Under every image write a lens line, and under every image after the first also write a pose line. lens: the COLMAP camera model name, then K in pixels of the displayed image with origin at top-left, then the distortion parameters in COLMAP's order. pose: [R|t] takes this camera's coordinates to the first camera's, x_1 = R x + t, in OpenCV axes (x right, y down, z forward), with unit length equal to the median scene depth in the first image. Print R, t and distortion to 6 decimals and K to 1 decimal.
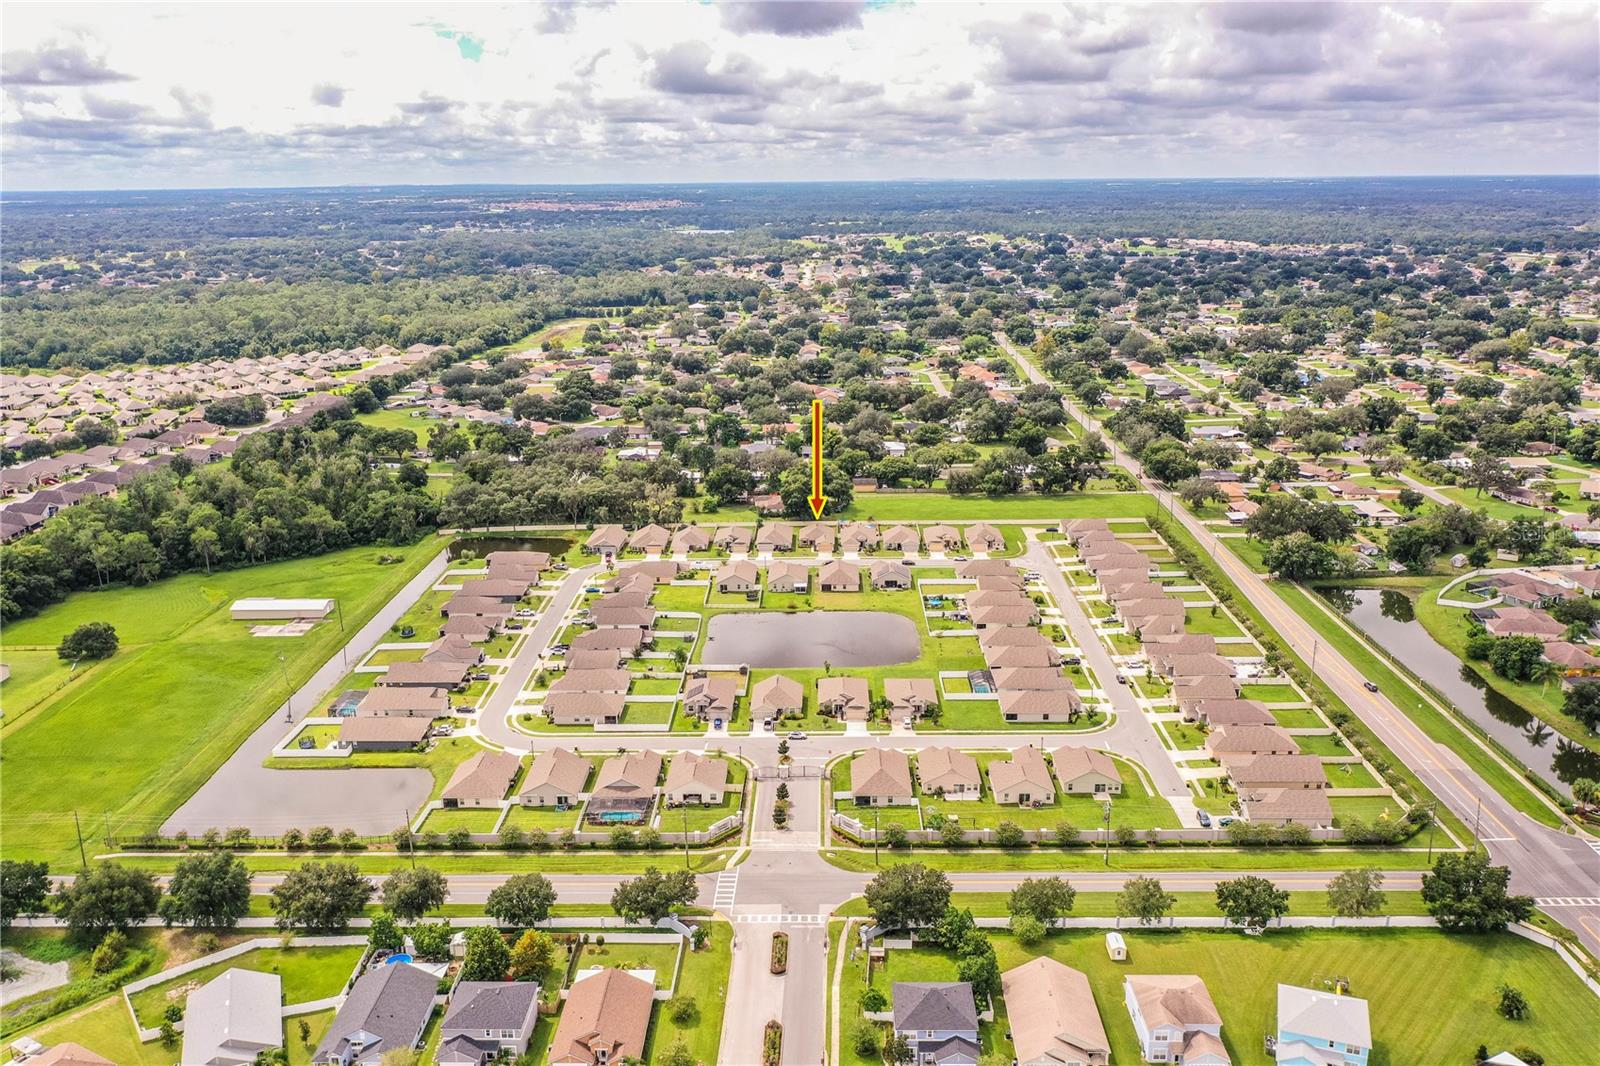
lens RADIAL K [[1266.1, 0, 800.0], [0, 1266.1, 533.0], [0, 0, 1]] dist [-0.005696, 0.005099]
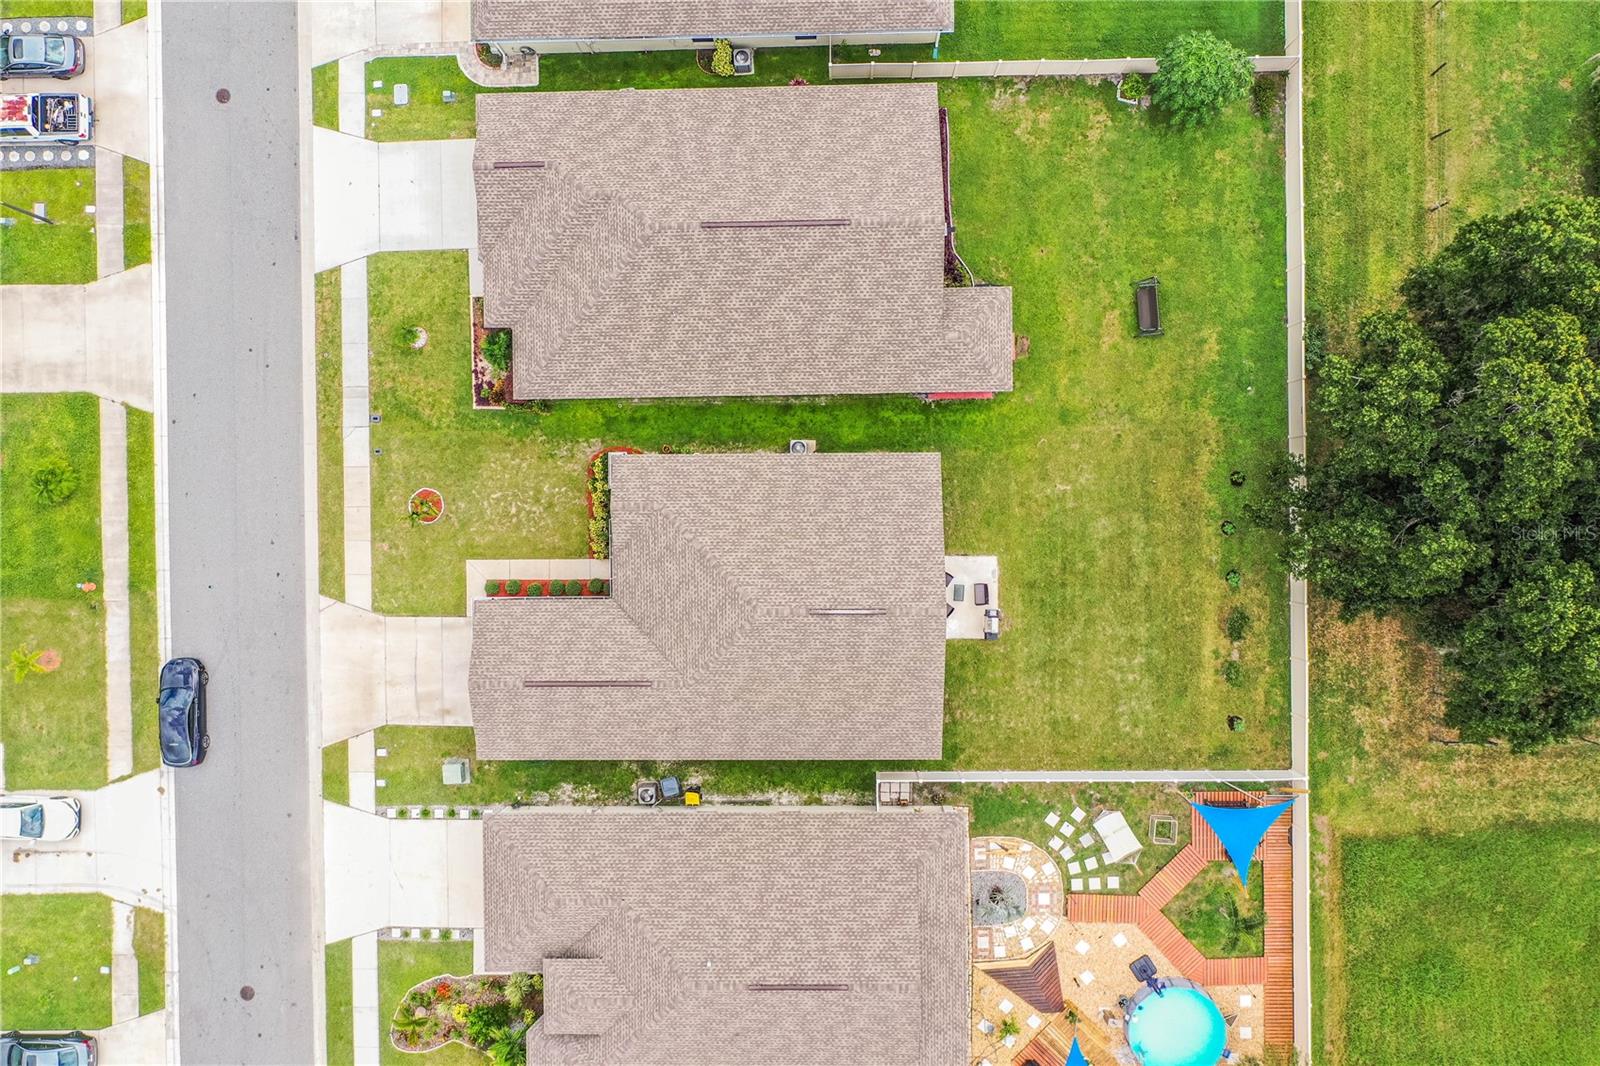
lens RADIAL K [[1266.1, 0, 800.0], [0, 1266.1, 533.0], [0, 0, 1]] dist [-0.005696, 0.005099]
pose [[0.031696, 0.999207, 0.024101, 0.003341], [-0.241453, -0.015744, 0.970285, -0.092219], [0.969895, -0.036573, 0.240763, 0.811361]]
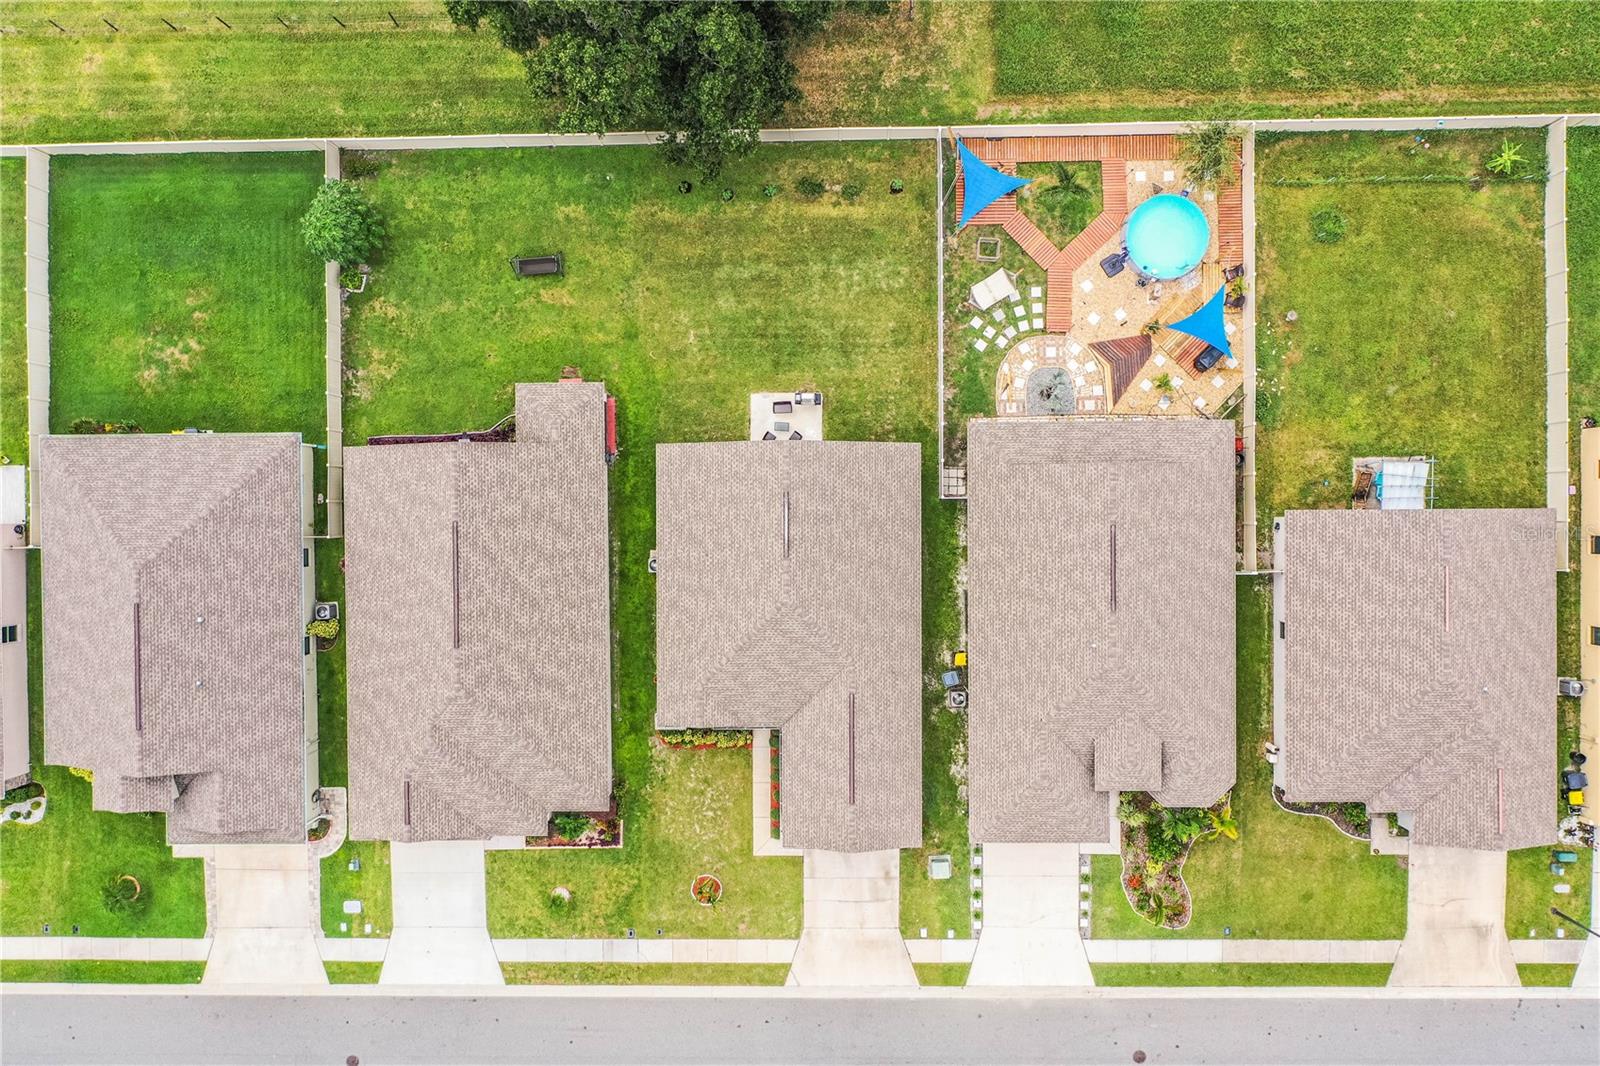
lens RADIAL K [[1260.5, 0, 800.0], [0, 1260.5, 533.0], [0, 0, 1]] dist [-0.004897, 0.000487]
pose [[0.999508, -0.028104, -0.013950, 0.013747], [0.020794, 0.260422, 0.965271, -0.106592], [-0.023495, -0.965086, 0.260878, 0.808080]]
